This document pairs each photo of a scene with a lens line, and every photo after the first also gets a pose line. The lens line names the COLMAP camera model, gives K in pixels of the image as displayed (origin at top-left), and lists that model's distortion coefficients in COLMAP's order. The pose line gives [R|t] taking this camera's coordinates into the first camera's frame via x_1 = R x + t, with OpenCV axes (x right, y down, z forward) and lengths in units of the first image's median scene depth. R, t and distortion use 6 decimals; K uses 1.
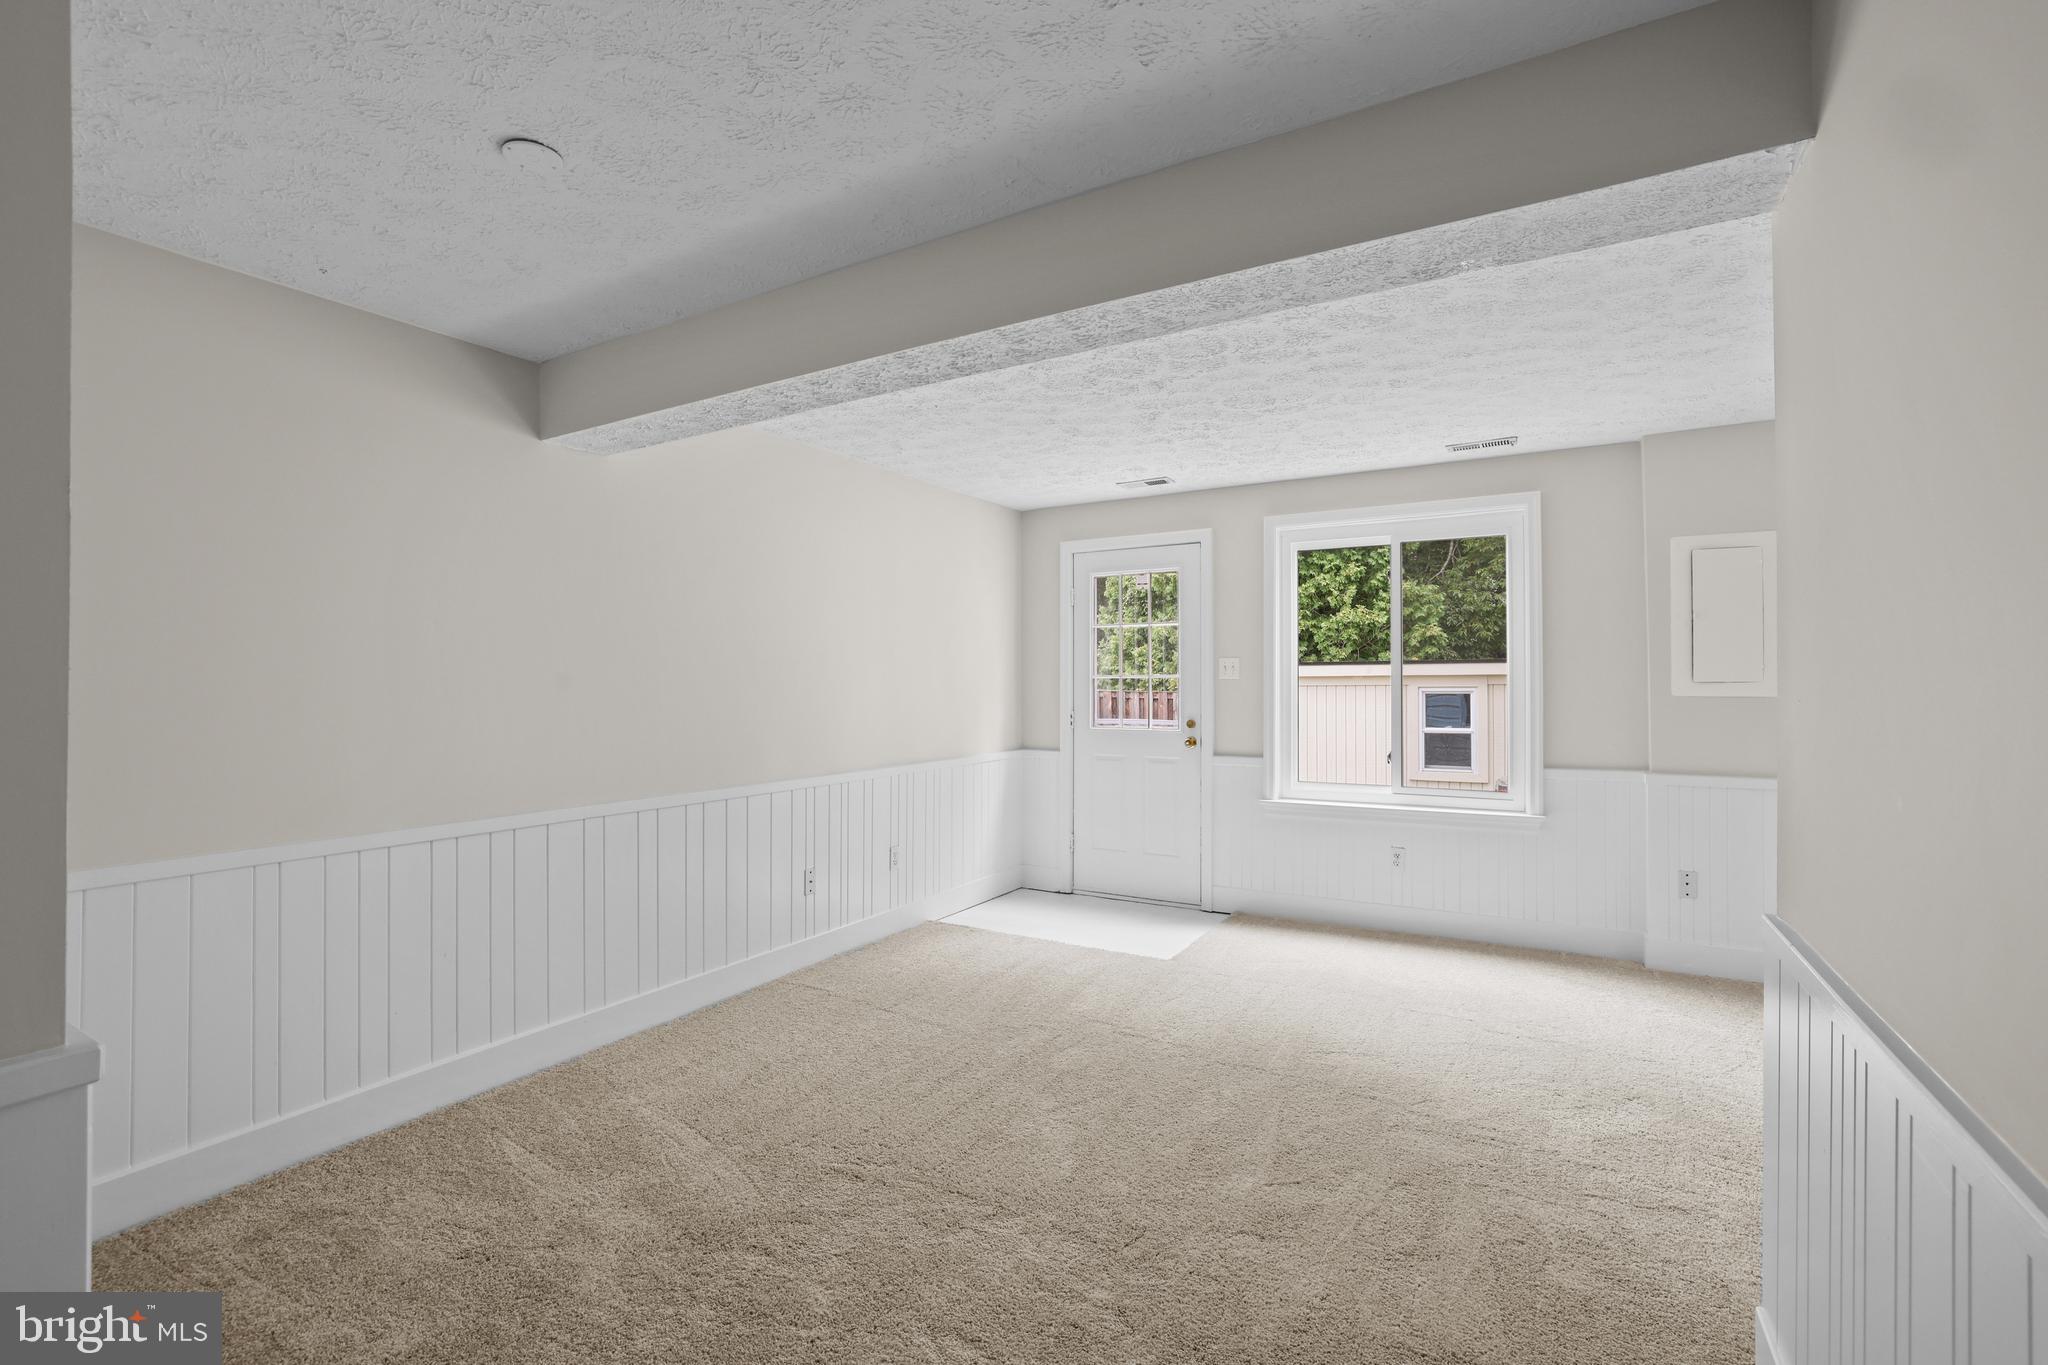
lens RADIAL K [[902.8, 0, 1030.1], [0, 902.8, 687.4], [0, 0, 1]] dist [-0.023208, 0.000371]
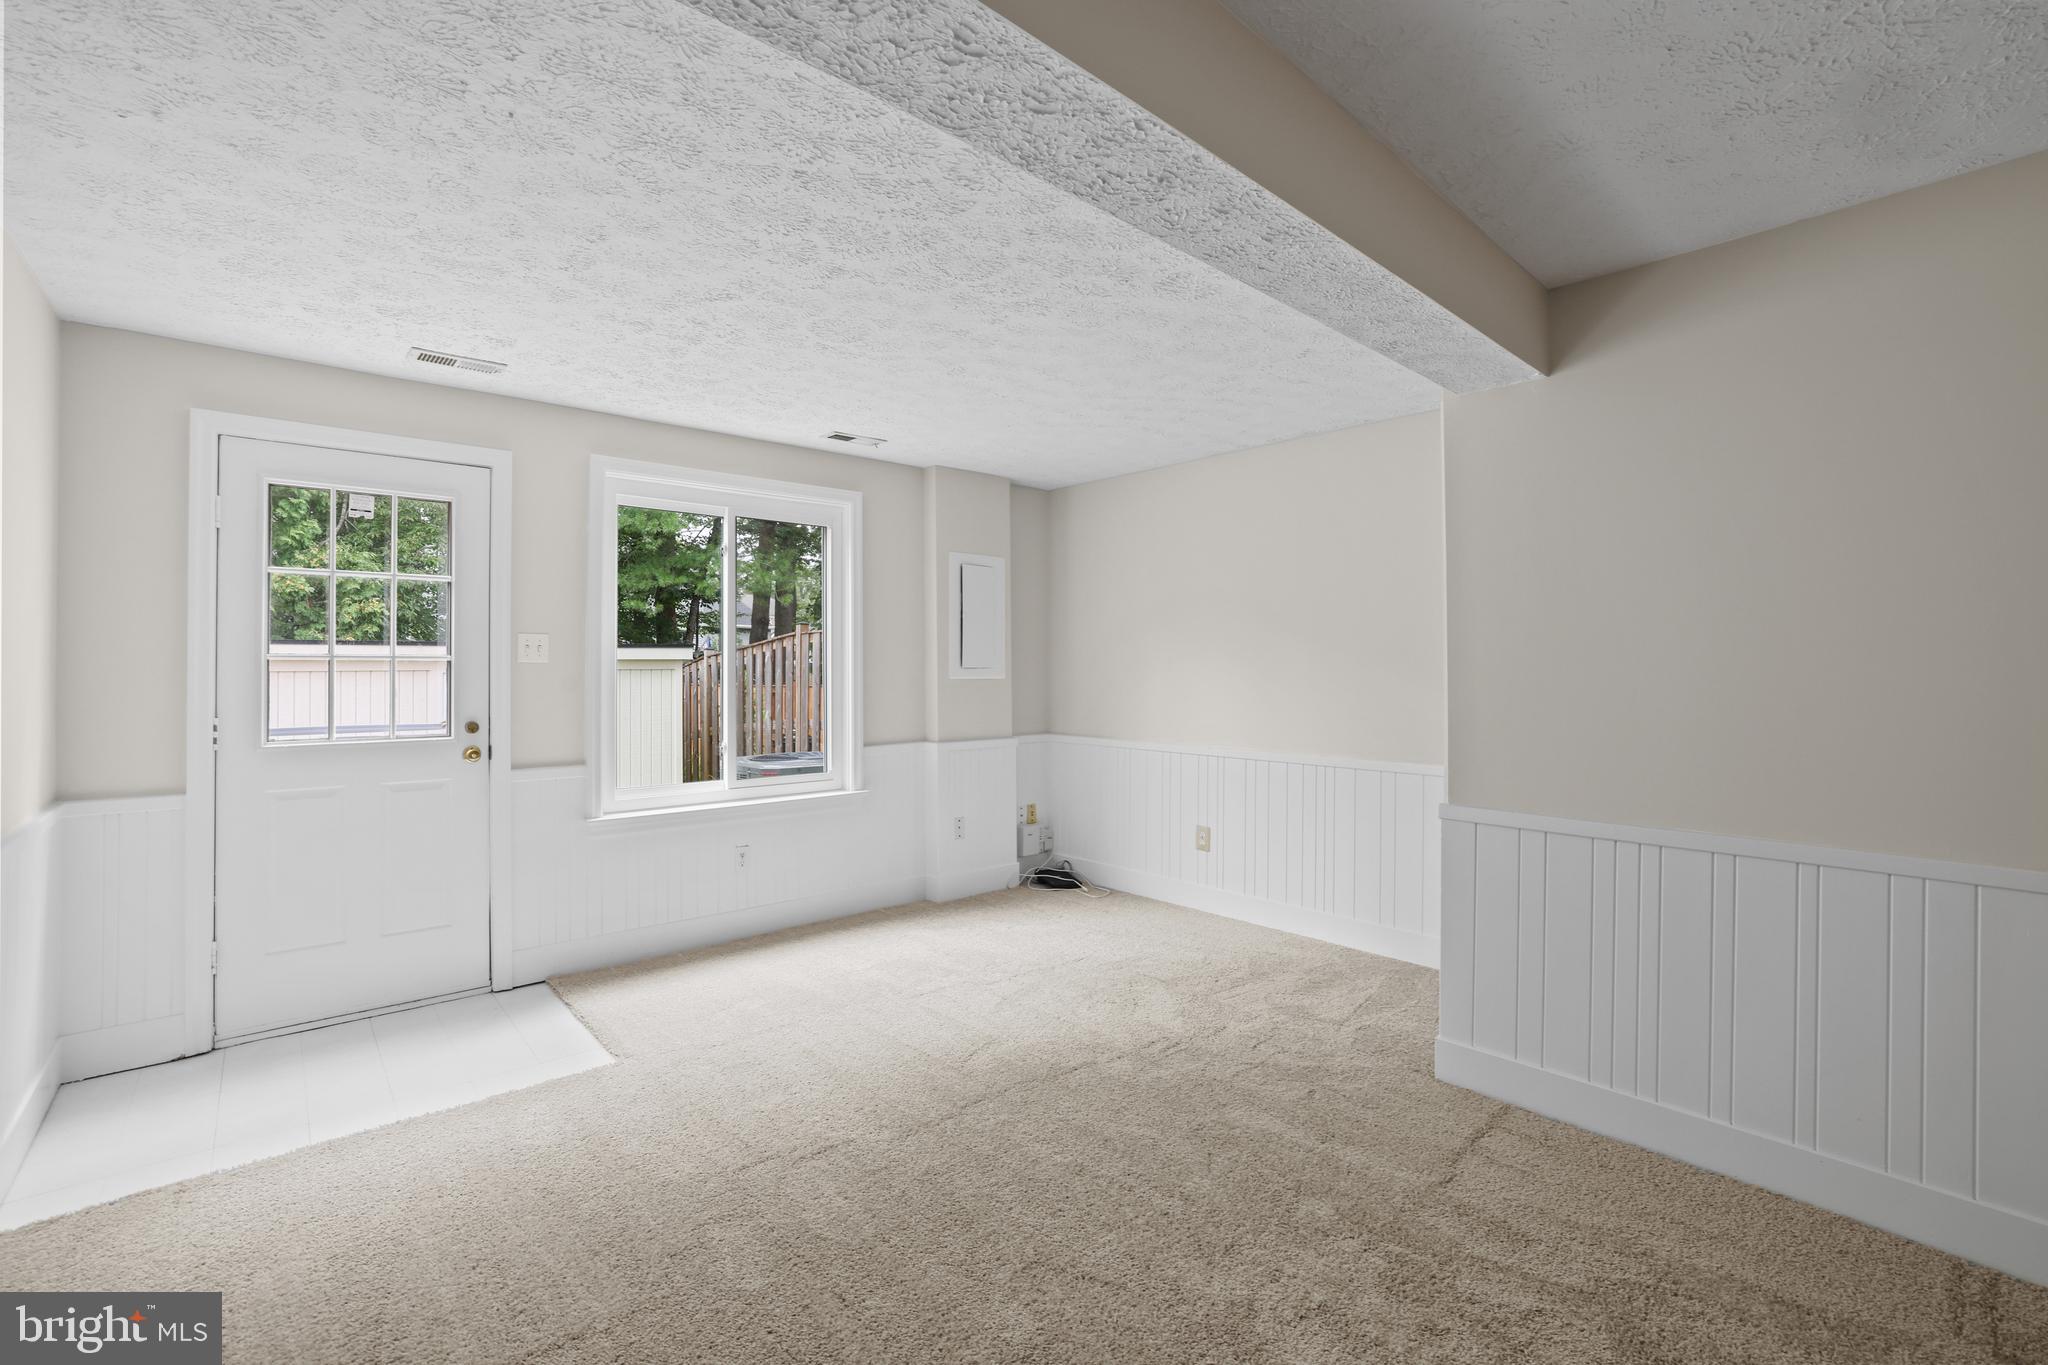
lens RADIAL K [[878.2, 0, 1020.7], [0, 878.2, 662.0], [0, 0, 1]] dist [-0.045917, 0.015028]
pose [[0.315047, 0.007484, 0.949046, -0.285413], [0.003846, 0.999951, -0.009162, -0.001622], [-0.949068, 0.006537, 0.315003, 0.357997]]
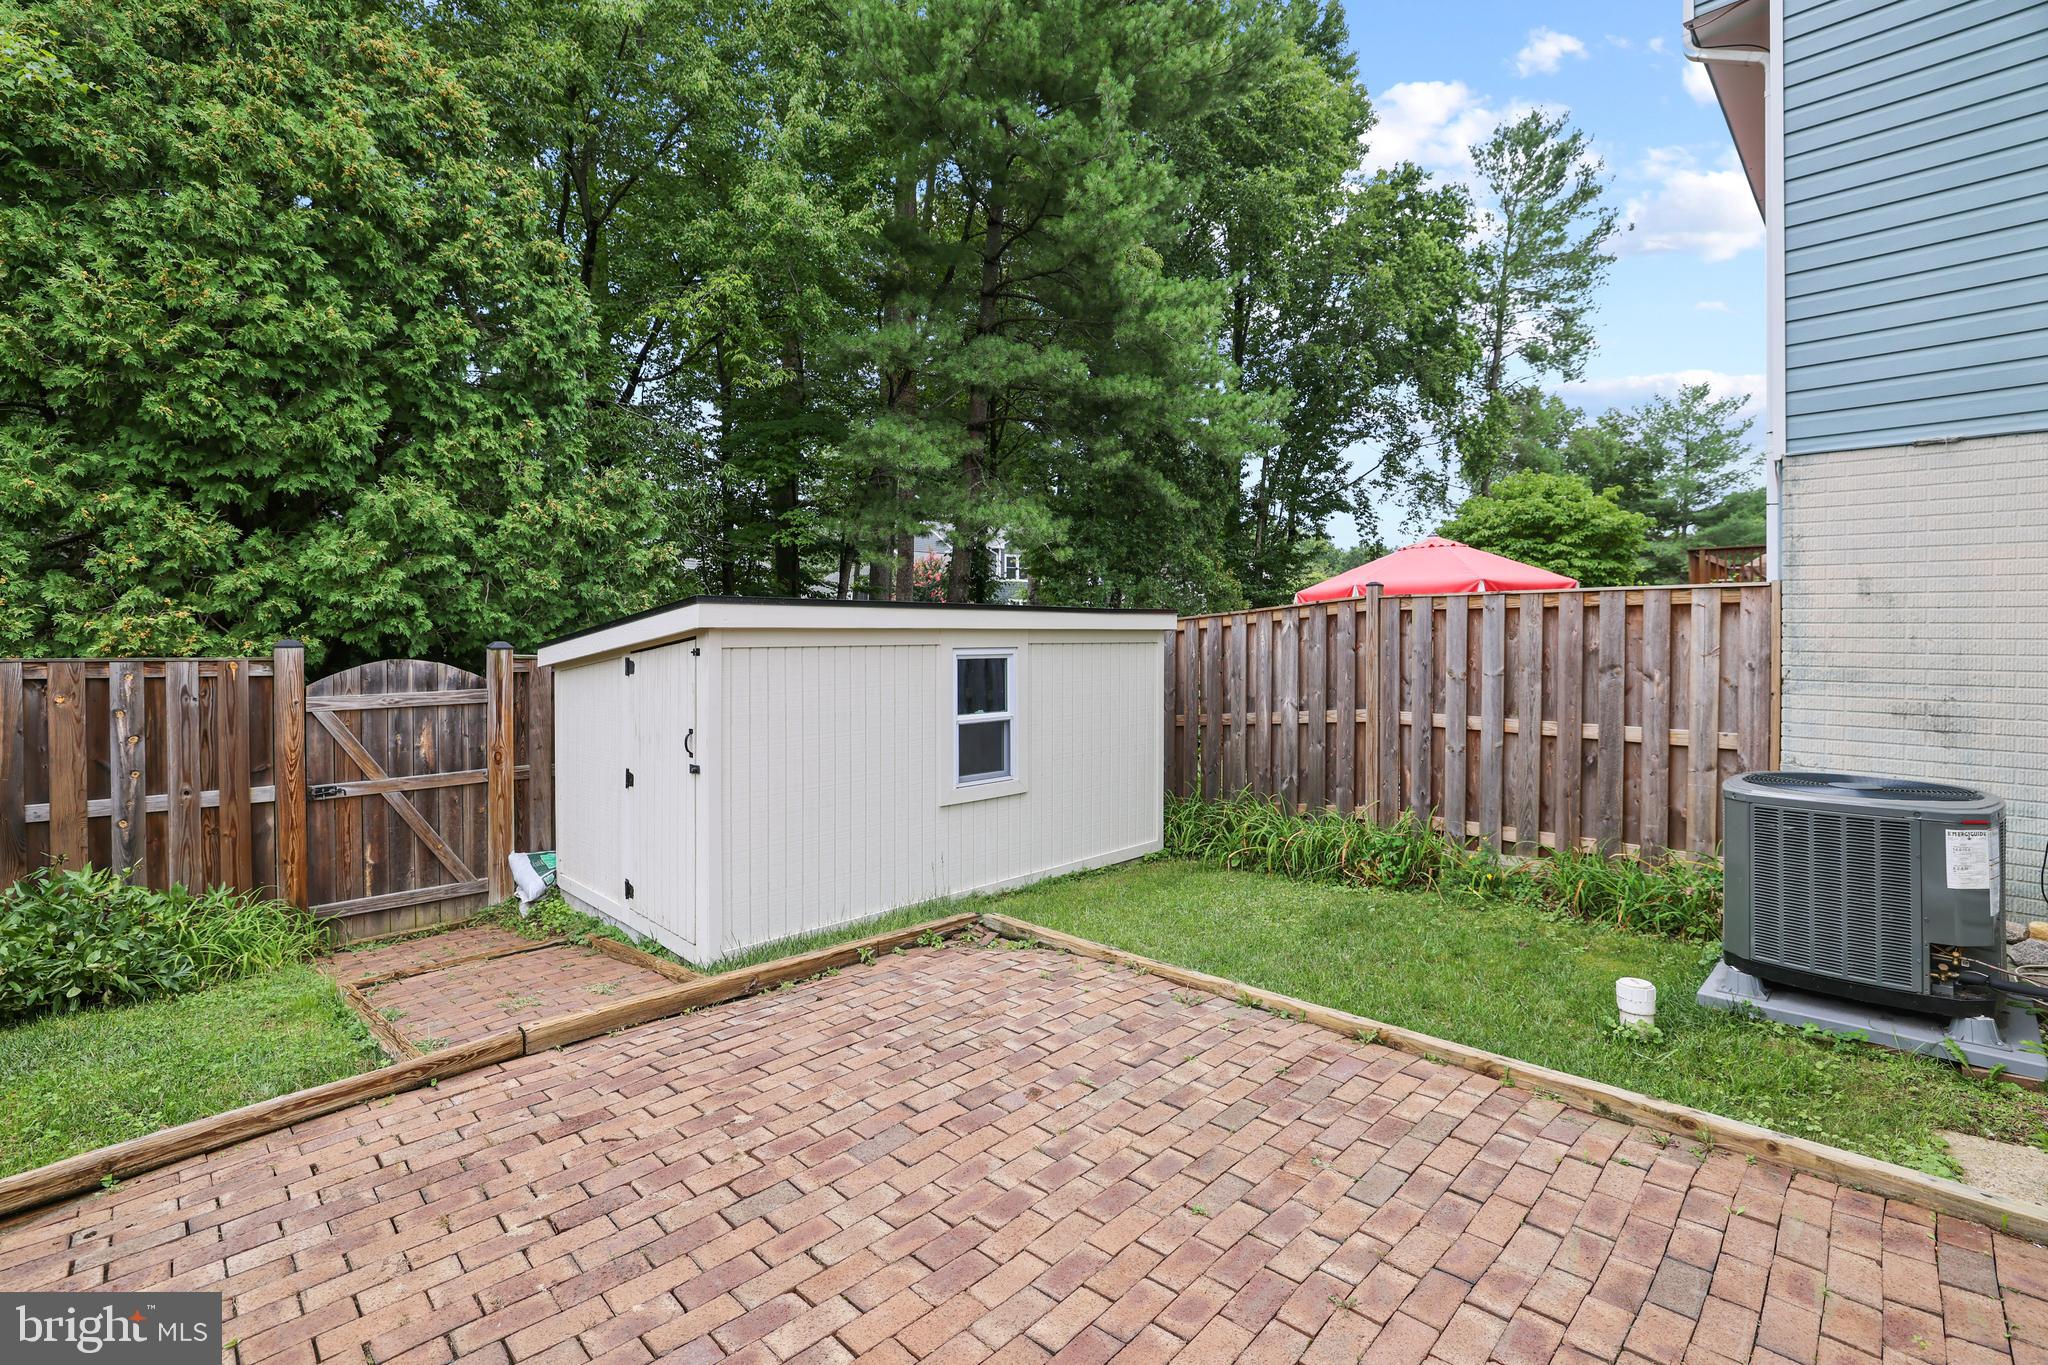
lens RADIAL K [[901.2, 0, 1026.0], [0, 901.2, 628.7], [0, 0, 1]] dist [-0.049523, 0.019549]
pose [[0.251948, 0.006072, 0.967722, -0.208390], [-0.003243, 0.999980, -0.005430, -0.016786], [-0.967735, -0.001771, 0.251963, 1.309315]]
